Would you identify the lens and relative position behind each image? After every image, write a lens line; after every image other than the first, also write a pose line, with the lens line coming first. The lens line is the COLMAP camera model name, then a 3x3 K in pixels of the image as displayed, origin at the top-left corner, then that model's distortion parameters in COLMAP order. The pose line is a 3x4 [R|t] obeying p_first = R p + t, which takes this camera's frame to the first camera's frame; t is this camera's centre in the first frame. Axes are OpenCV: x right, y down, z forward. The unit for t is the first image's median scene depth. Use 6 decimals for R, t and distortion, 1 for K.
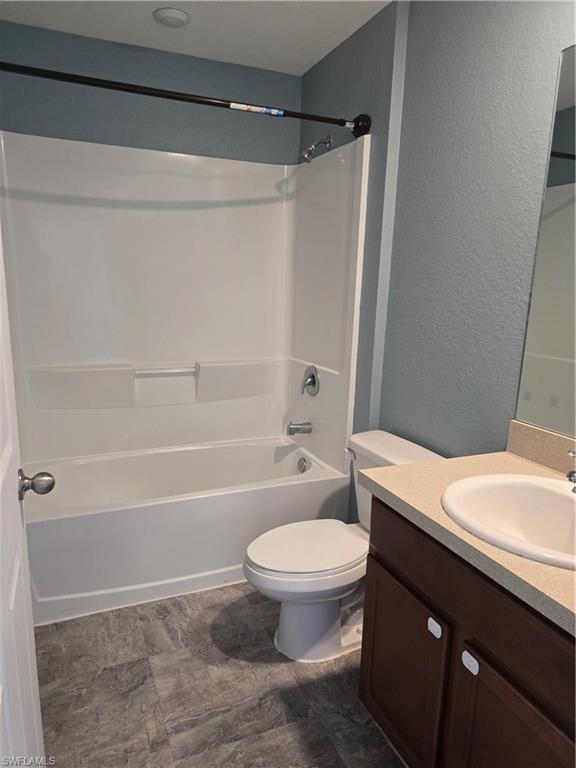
lens RADIAL K [[513.0, 0, 278.5], [0, 513.0, 386.9], [0, 0, 1]] dist [0.053499, -0.053769]
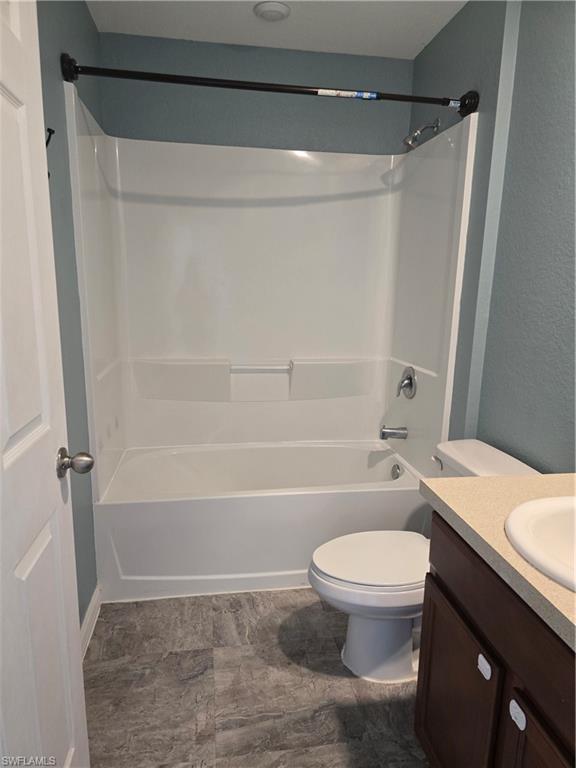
lens RADIAL K [[513.0, 0, 289.7], [0, 513.0, 388.4], [0, 0, 1]] dist [0.053499, -0.053769]
pose [[0.972020, 0.042791, -0.230968, 0.095198], [-0.043788, 0.999041, 0.000810, 0.009775], [0.230781, 0.009326, 0.972961, 0.048435]]
